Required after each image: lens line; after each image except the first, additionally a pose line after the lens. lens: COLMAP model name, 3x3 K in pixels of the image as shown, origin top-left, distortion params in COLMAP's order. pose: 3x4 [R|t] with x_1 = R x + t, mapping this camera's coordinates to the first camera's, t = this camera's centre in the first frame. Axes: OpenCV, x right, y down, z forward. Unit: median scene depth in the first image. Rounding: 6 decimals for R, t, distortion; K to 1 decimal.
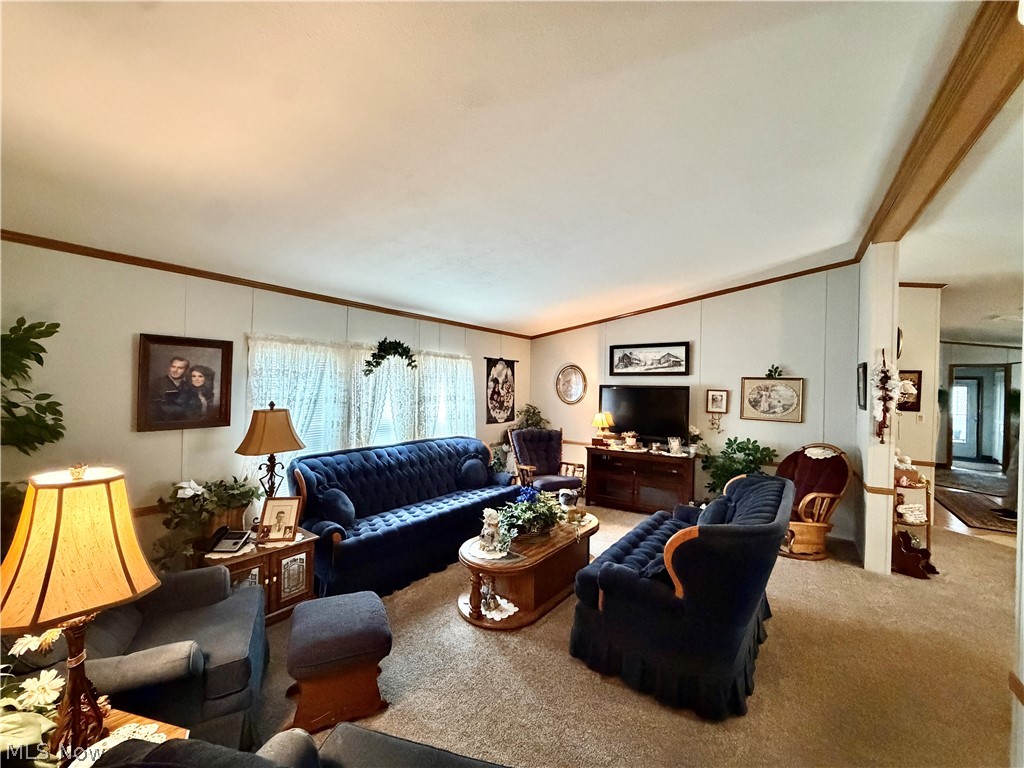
lens RADIAL K [[407.3, 0, 512.0], [0, 407.3, 384.0], [0, 0, 1]] dist [0.000513, -0.000183]
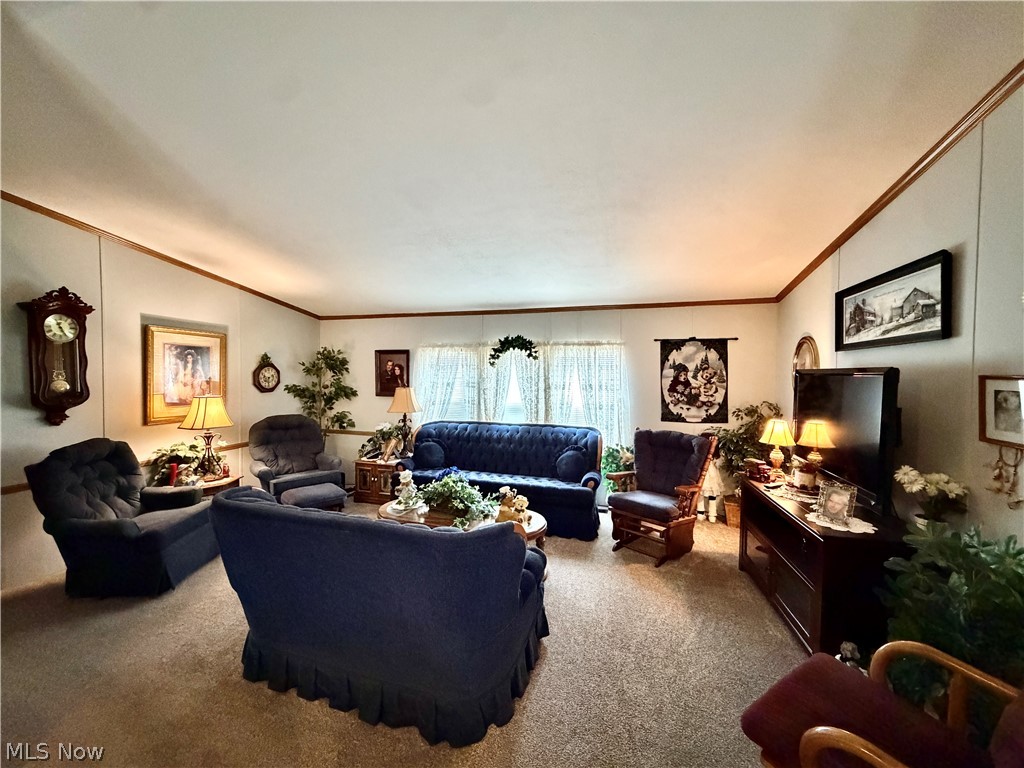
lens RADIAL K [[407.3, 0, 512.0], [0, 407.3, 384.0], [0, 0, 1]] dist [0.000513, -0.000183]
pose [[0.310673, 0.009485, -0.950470, 0.662135], [0.001813, 0.999942, 0.010571, 0.016032], [0.950515, -0.005008, 0.310638, 0.494682]]
